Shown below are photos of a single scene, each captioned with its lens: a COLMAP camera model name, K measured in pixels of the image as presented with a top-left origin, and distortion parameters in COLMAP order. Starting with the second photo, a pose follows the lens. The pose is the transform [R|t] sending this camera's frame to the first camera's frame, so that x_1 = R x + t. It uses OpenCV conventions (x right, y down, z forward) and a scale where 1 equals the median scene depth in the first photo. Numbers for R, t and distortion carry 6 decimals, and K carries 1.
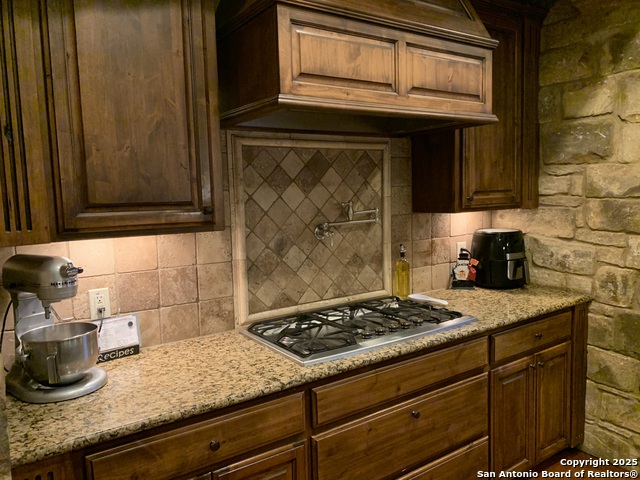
lens RADIAL K [[490.7, 0, 324.3], [0, 490.7, 238.0], [0, 0, 1]] dist [0.045610, -0.049353]
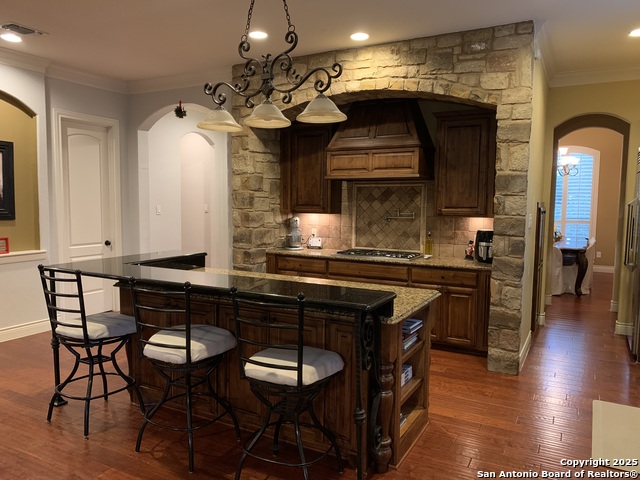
lens RADIAL K [[490.7, 0, 319.6], [0, 490.7, 238.2], [0, 0, 1]] dist [0.045610, -0.049353]
pose [[0.448033, 0.098598, -0.888563, 1.995284], [-0.110527, 0.992384, 0.054388, -0.019178], [0.887158, 0.073843, 0.455519, -0.410027]]
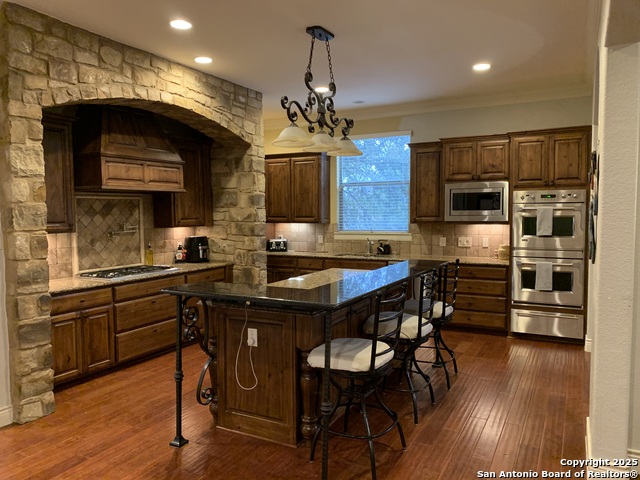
lens RADIAL K [[490.7, 0, 322.0], [0, 490.7, 239.7], [0, 0, 1]] dist [0.045610, -0.049353]
pose [[0.890676, -0.012039, 0.454479, -0.170527], [0.034402, 0.998568, -0.040968, 0.129450], [-0.453335, 0.052124, 0.889815, -1.434463]]
